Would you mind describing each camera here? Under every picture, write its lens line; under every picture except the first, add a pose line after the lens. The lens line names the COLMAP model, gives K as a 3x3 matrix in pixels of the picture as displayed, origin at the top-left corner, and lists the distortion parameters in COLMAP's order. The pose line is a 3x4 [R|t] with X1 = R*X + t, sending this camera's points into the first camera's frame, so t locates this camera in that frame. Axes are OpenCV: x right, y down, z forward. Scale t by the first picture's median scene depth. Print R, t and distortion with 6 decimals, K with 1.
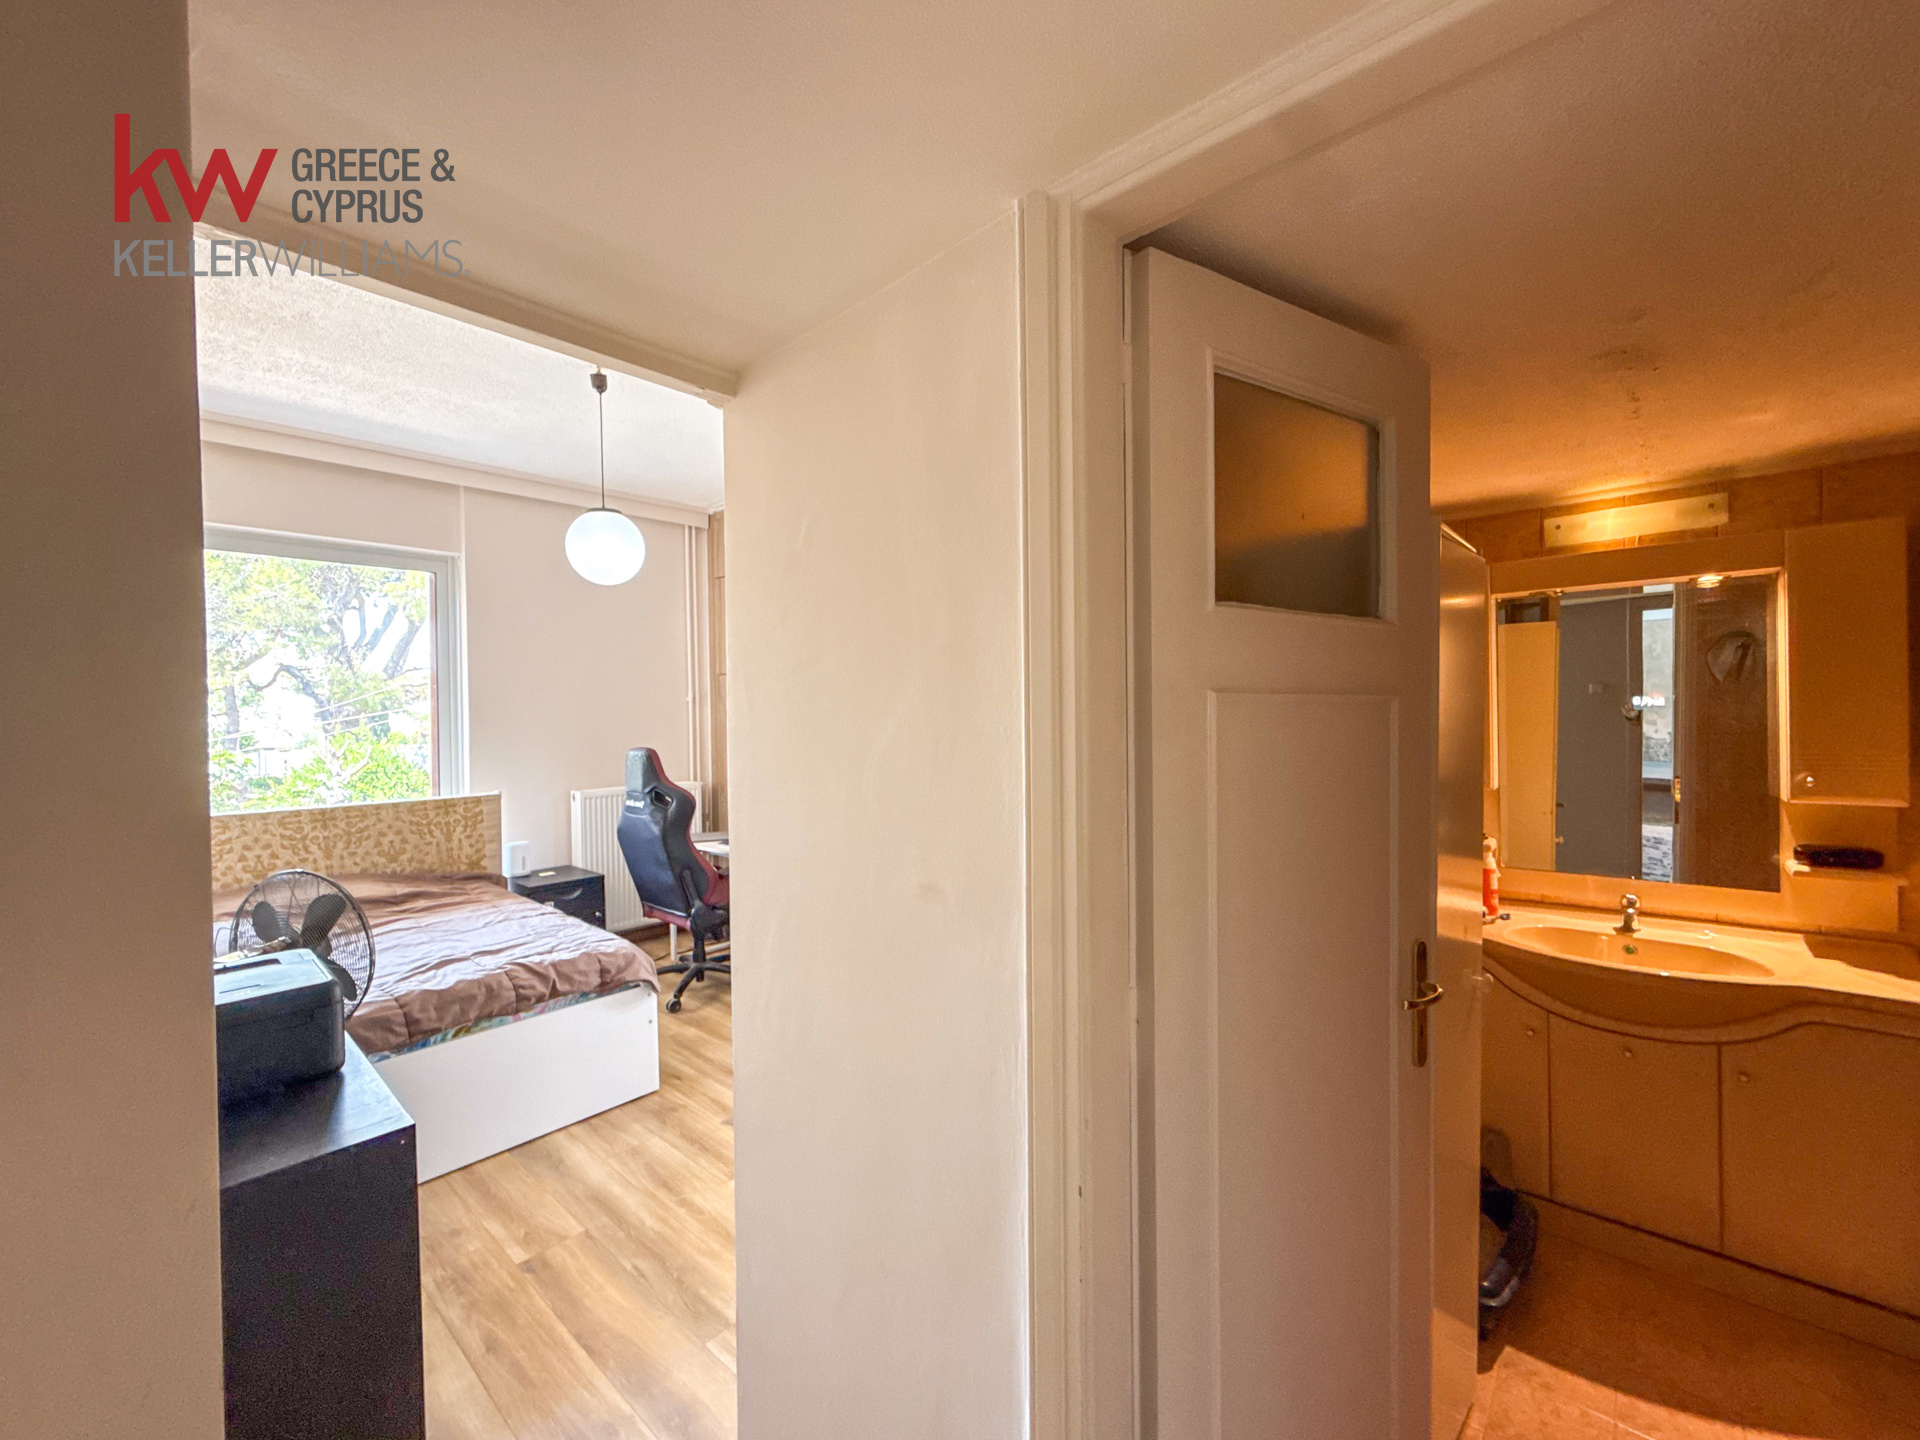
lens RADIAL K [[767.4, 0, 957.8], [0, 767.4, 721.4], [0, 0, 1]] dist [-0.000391, -0.000632]
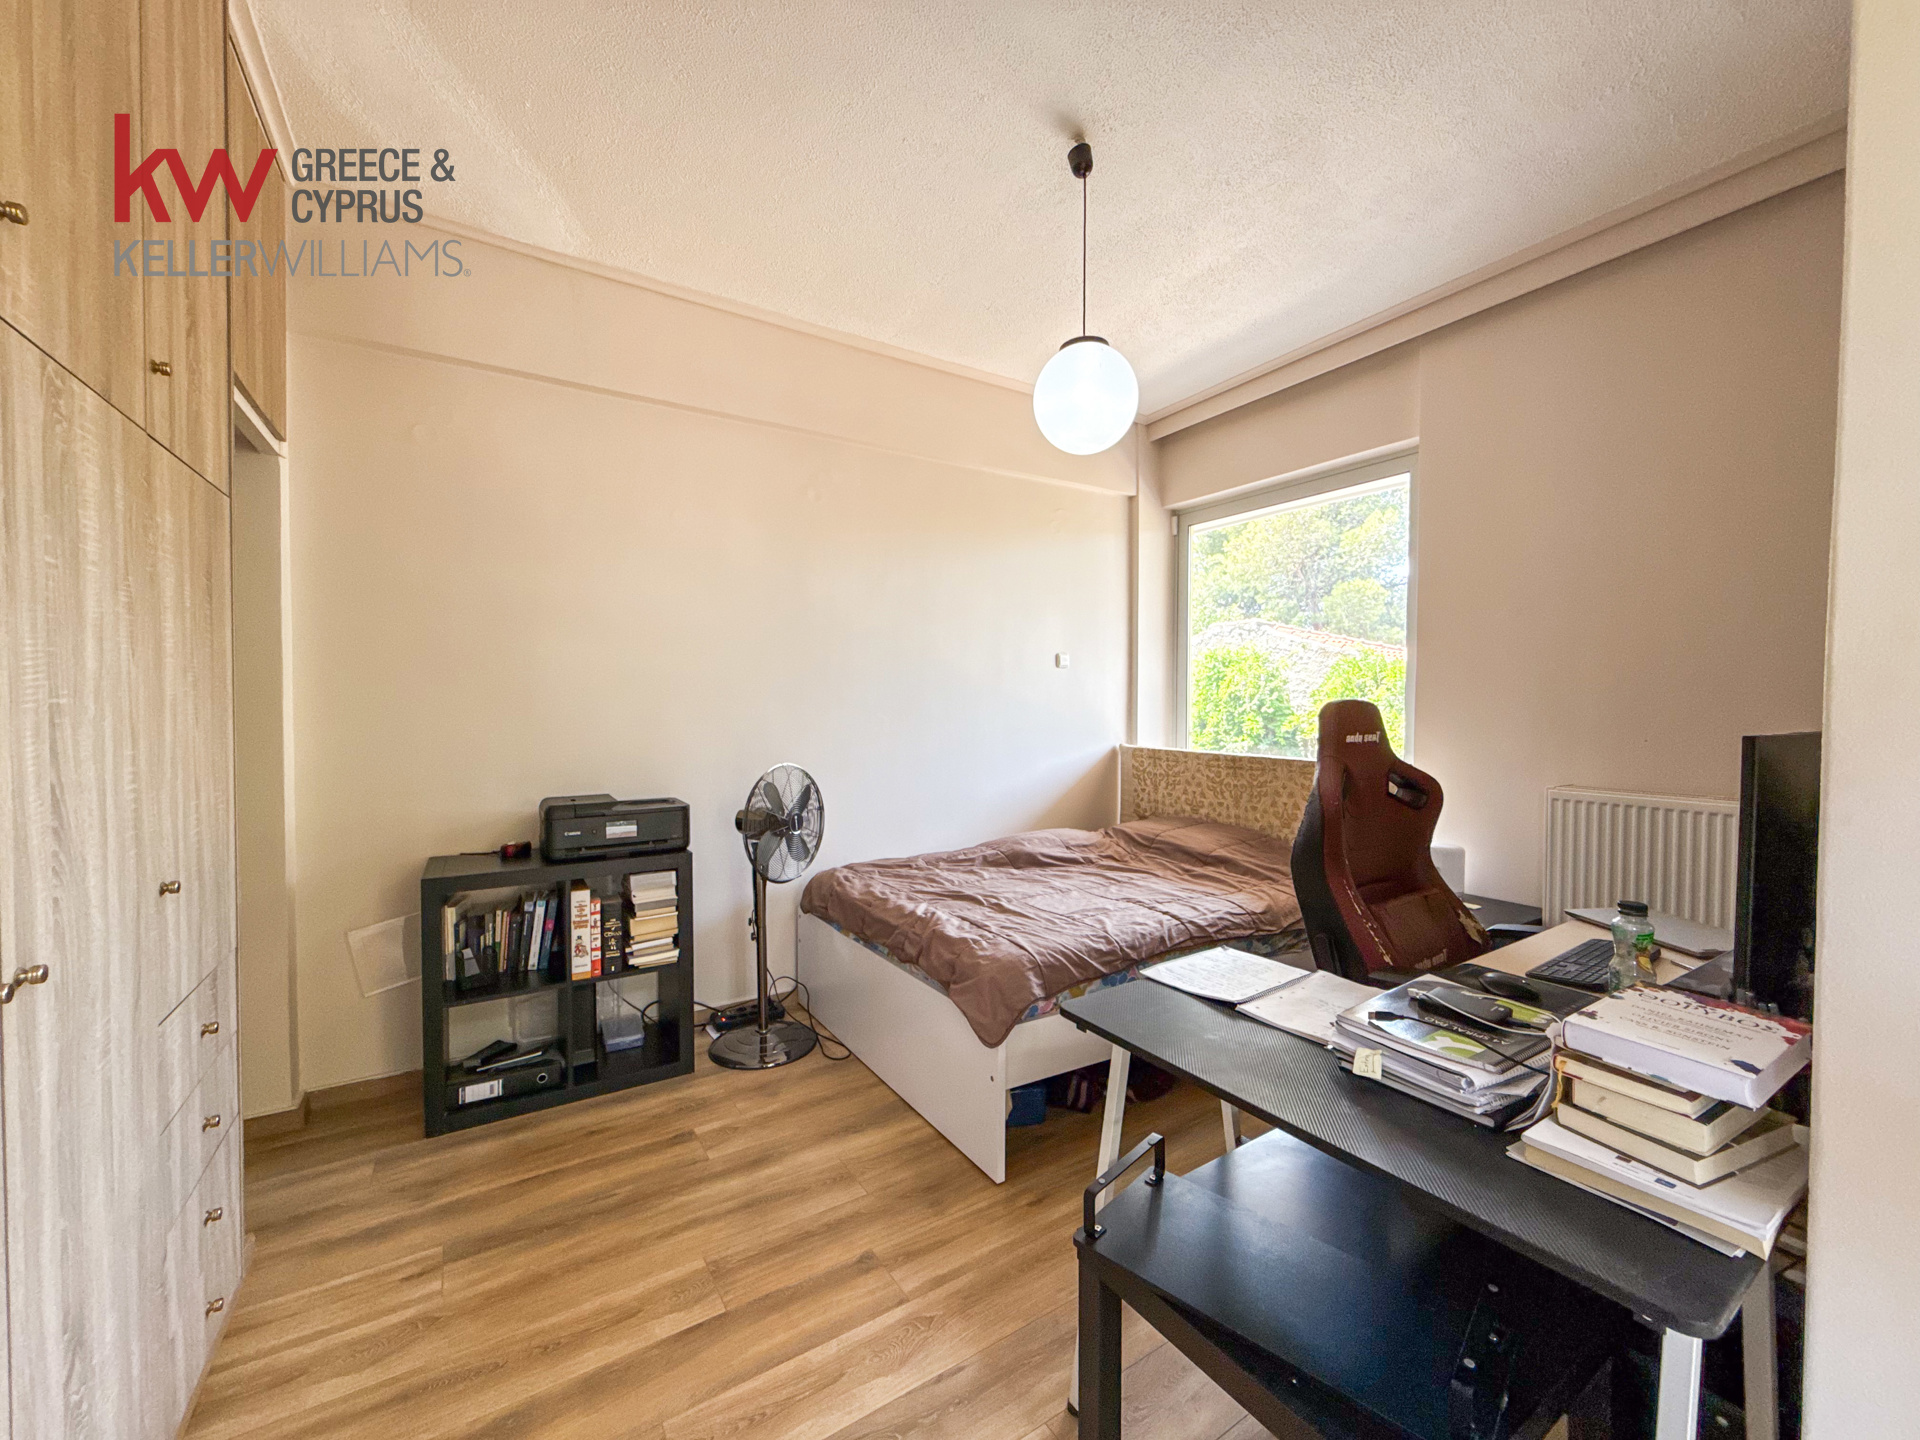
lens RADIAL K [[767.4, 0, 960.8], [0, 767.4, 716.7], [0, 0, 1]] dist [-0.000391, -0.000632]
pose [[-0.275109, 0.033230, -0.960838, 0.212409], [-0.010100, 0.999247, 0.037450, 0.029870], [0.961360, 0.020008, -0.274567, 0.930778]]
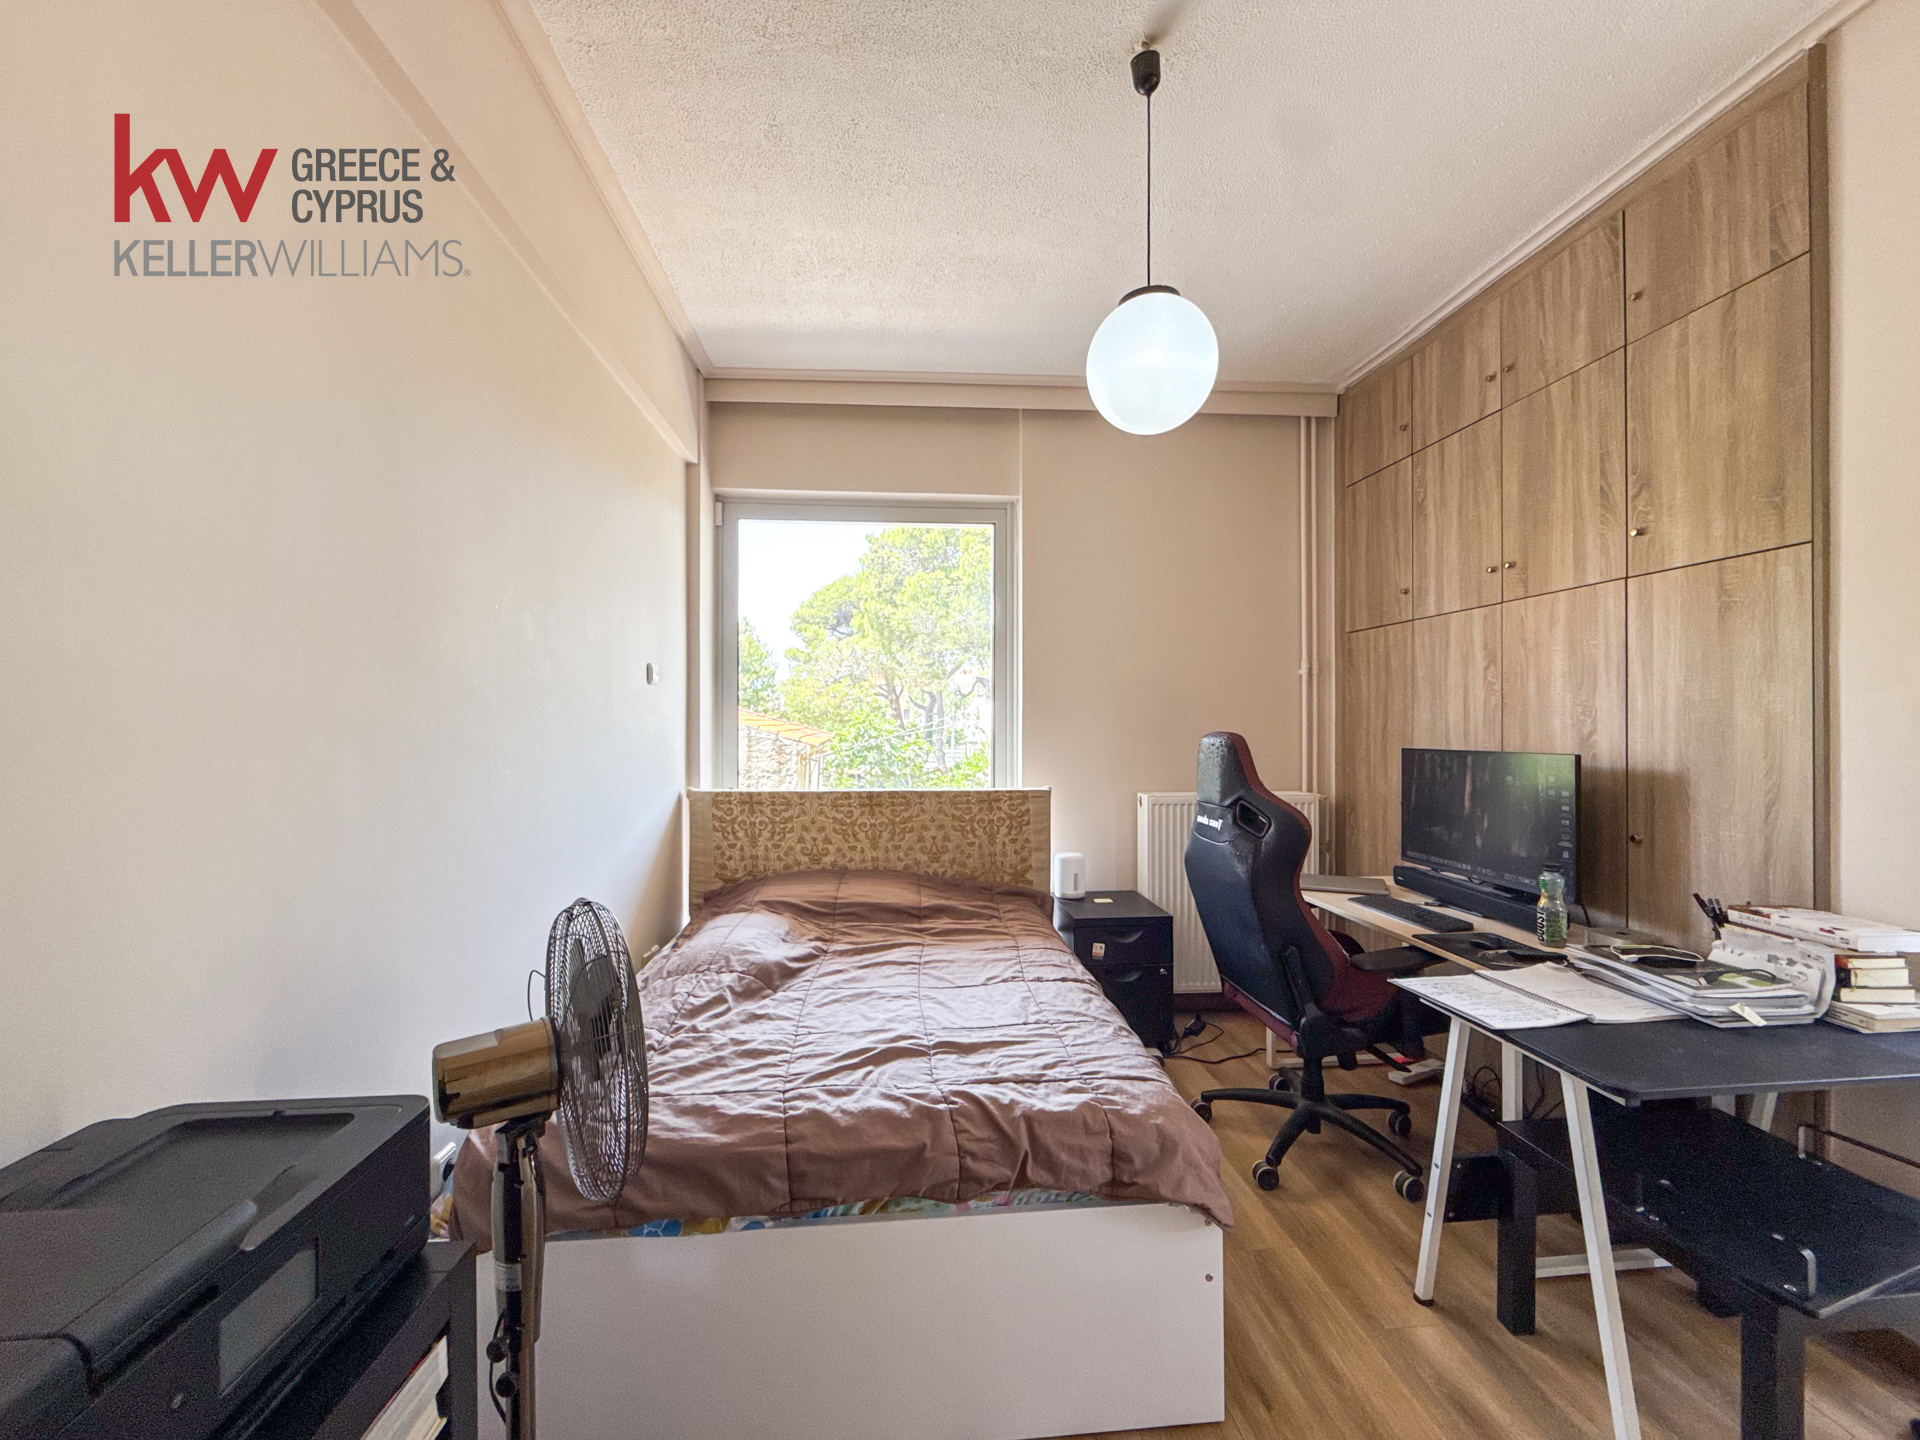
lens RADIAL K [[767.4, 0, 958.7], [0, 767.4, 720.5], [0, 0, 1]] dist [-0.000391, -0.000632]
pose [[0.725894, 0.010891, -0.687721, -0.148175], [-0.017503, 0.999843, -0.002641, 0.031907], [0.687584, 0.013955, 0.725971, 0.427563]]
